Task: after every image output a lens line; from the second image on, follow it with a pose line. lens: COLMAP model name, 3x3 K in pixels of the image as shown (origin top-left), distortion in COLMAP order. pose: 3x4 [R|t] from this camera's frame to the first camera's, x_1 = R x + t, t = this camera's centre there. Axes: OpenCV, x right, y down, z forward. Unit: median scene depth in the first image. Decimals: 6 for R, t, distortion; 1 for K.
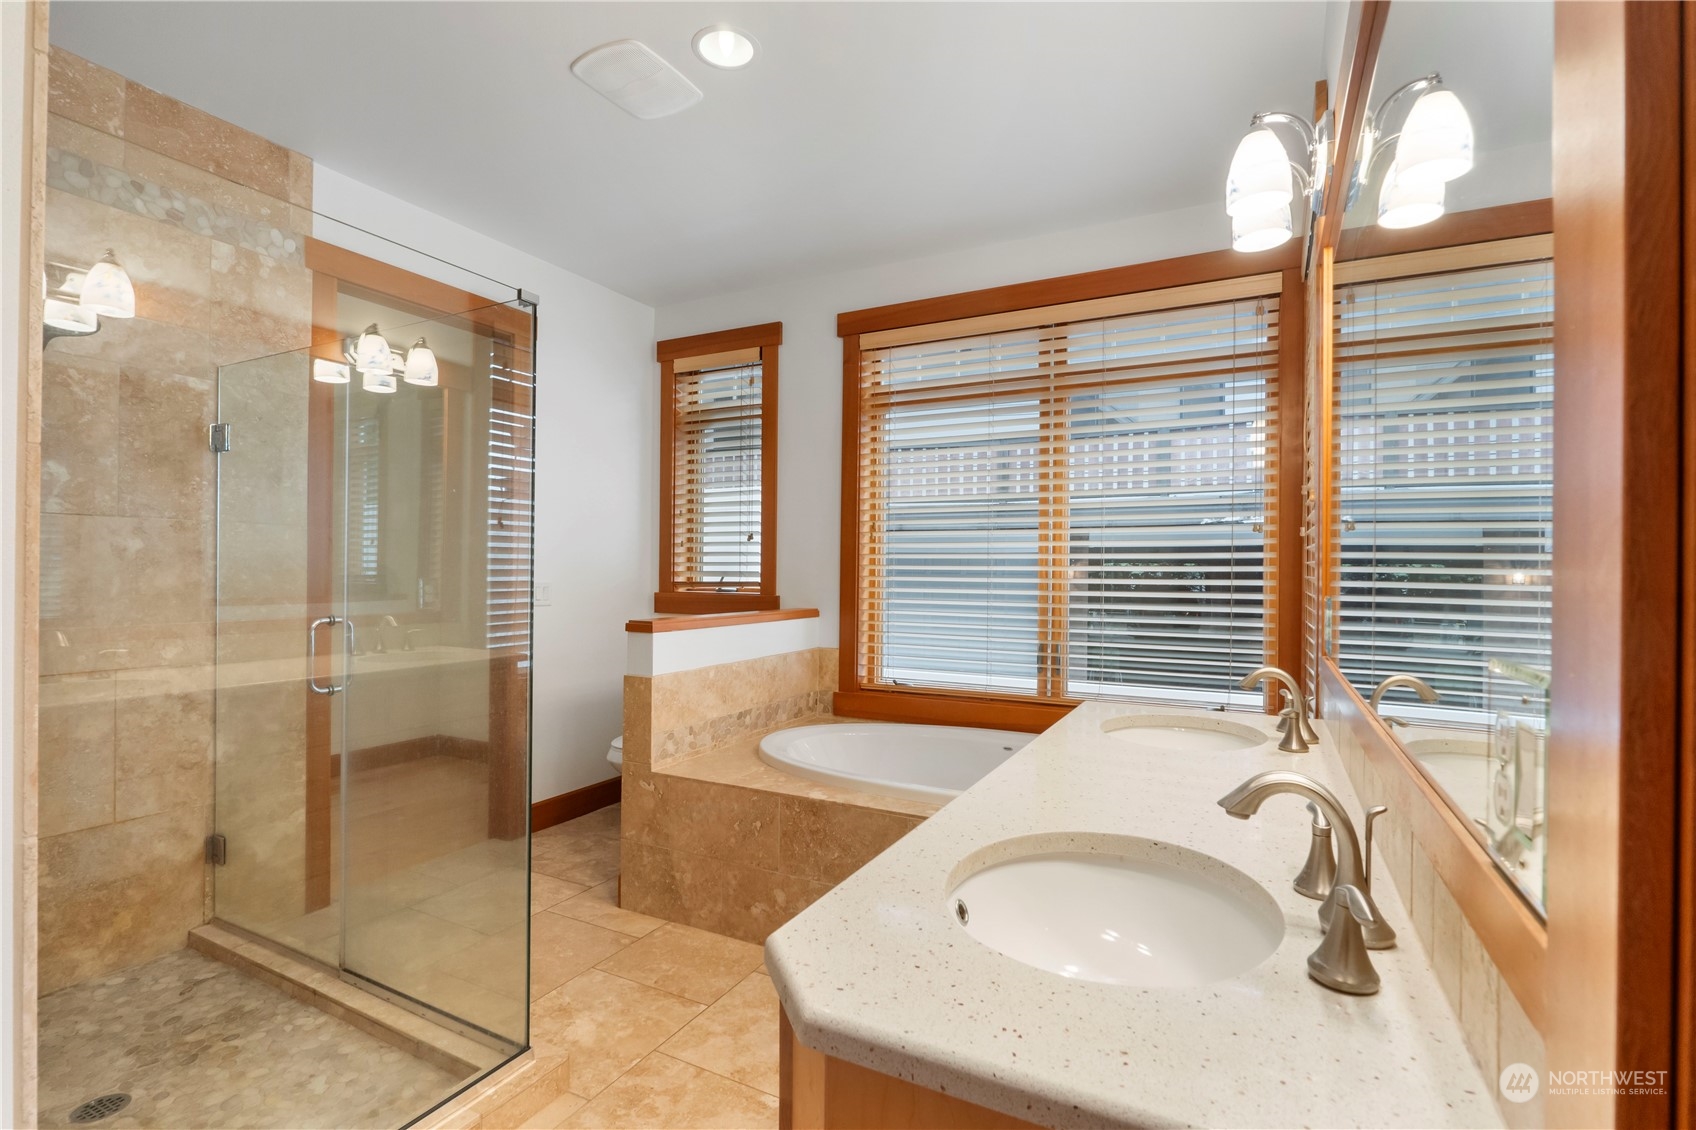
lens RADIAL K [[782.0, 0, 850.1], [0, 782.0, 566.6], [0, 0, 1]] dist [-0.006070, -0.001872]
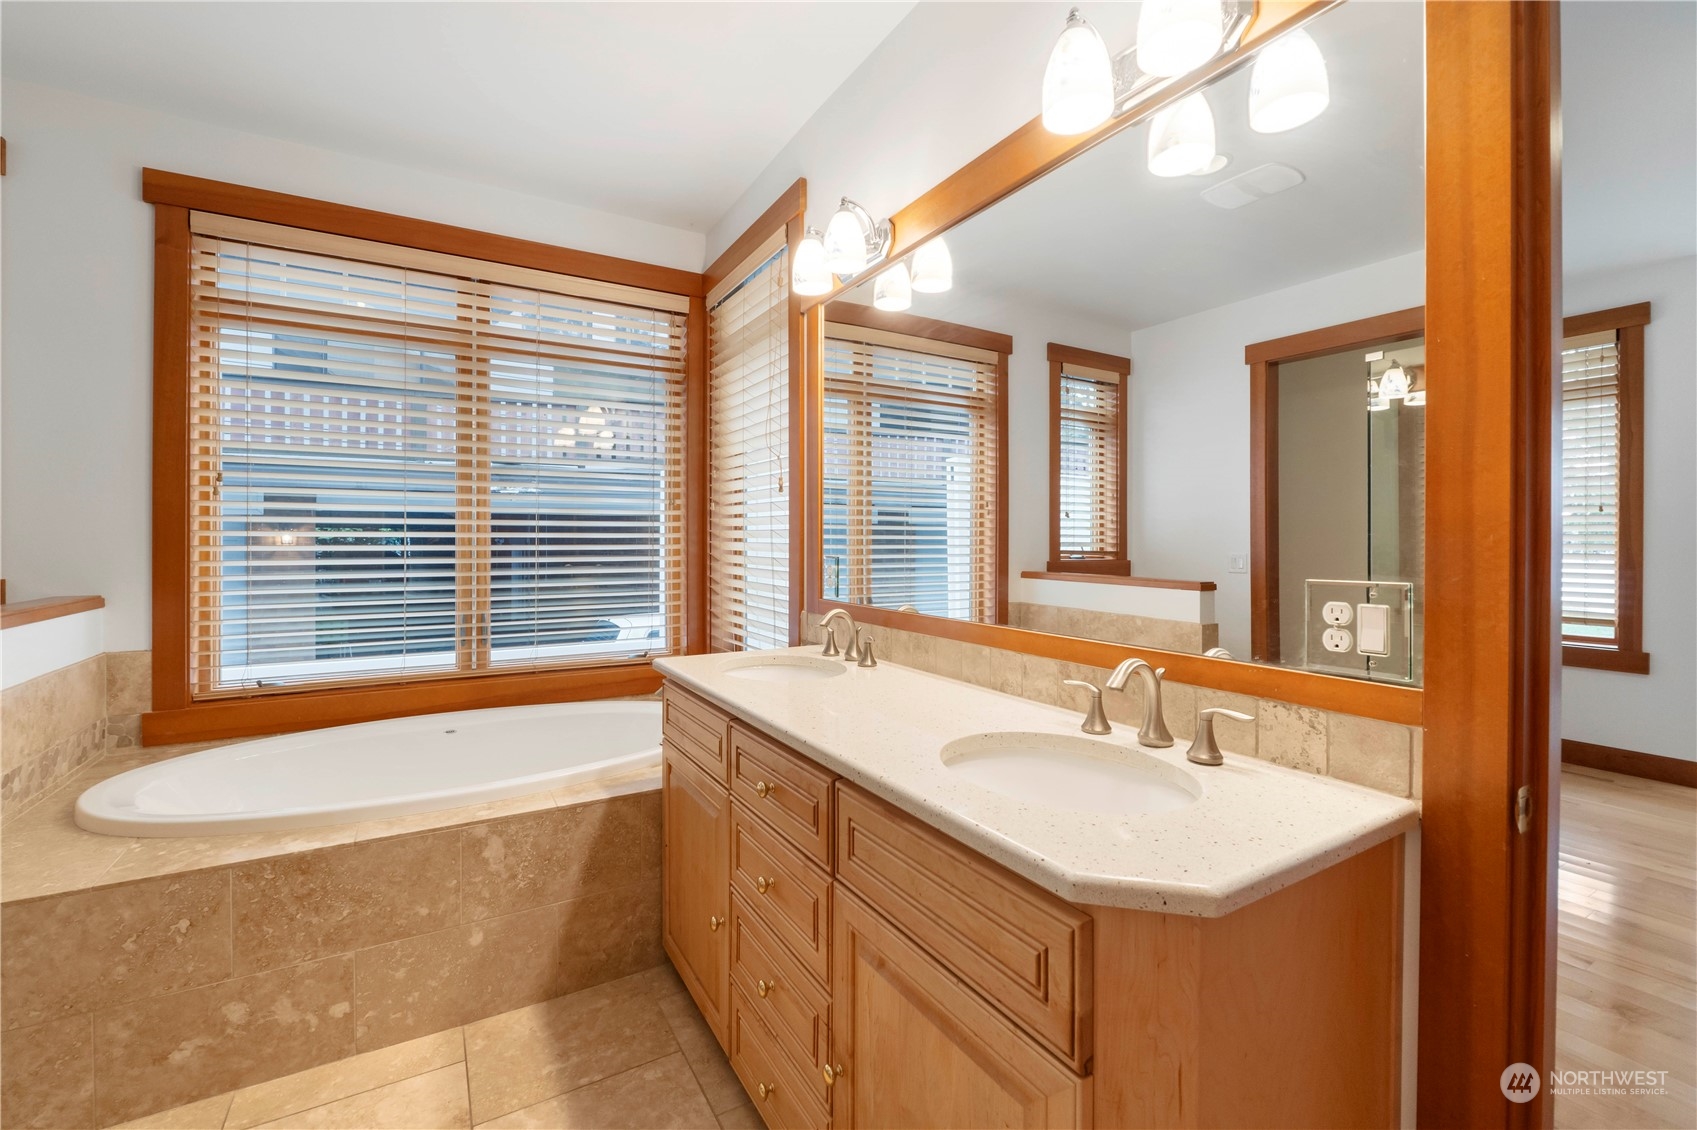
lens RADIAL K [[720.6, 0, 840.4], [0, 720.6, 532.7], [0, 0, 1]] dist [-0.007313, -0.000525]
pose [[0.534647, 0.001999, 0.845073, -0.241582], [-0.003861, 0.999993, 0.000077, -0.002317], [-0.845066, -0.003304, 0.534651, 0.152441]]
